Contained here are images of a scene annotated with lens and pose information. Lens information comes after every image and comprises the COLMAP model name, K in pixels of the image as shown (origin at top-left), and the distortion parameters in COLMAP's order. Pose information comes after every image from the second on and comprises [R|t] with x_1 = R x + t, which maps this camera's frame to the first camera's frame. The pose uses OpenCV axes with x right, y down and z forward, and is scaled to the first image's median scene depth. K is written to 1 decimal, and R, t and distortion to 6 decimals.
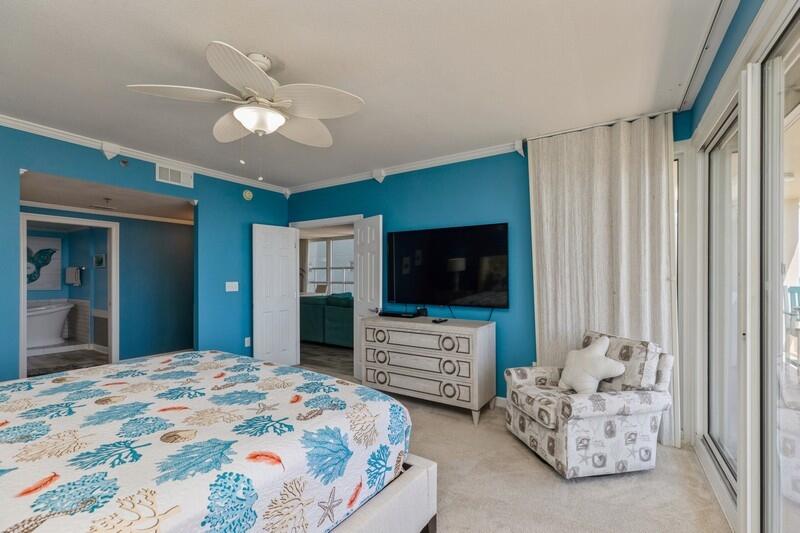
lens RADIAL K [[363.4, 0, 403.0], [0, 363.4, 274.3], [0, 0, 1]] dist [0.002864, -0.000689]
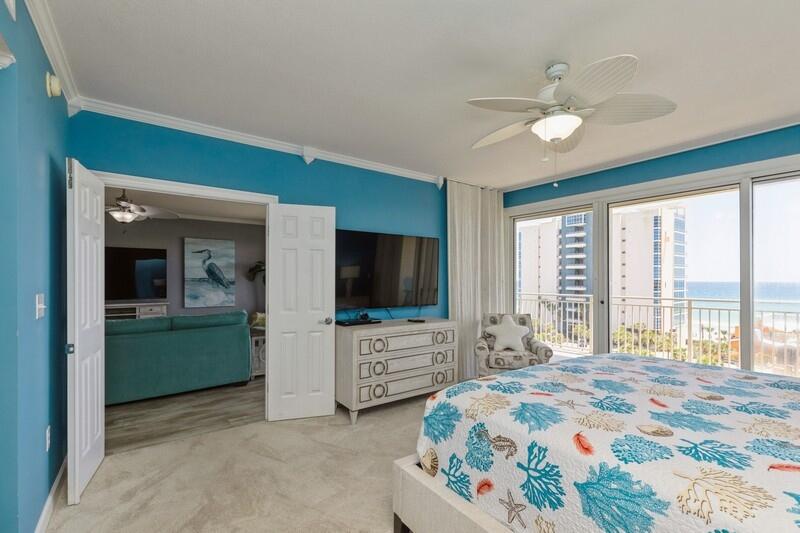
lens RADIAL K [[363.4, 0, 399.8], [0, 363.4, 275.1], [0, 0, 1]] dist [0.002864, -0.000689]
pose [[0.342505, 0.014967, 0.939397, -1.383385], [0.000206, 0.999872, -0.016005, 0.013928], [-0.939516, 0.005676, 0.342458, 0.988021]]
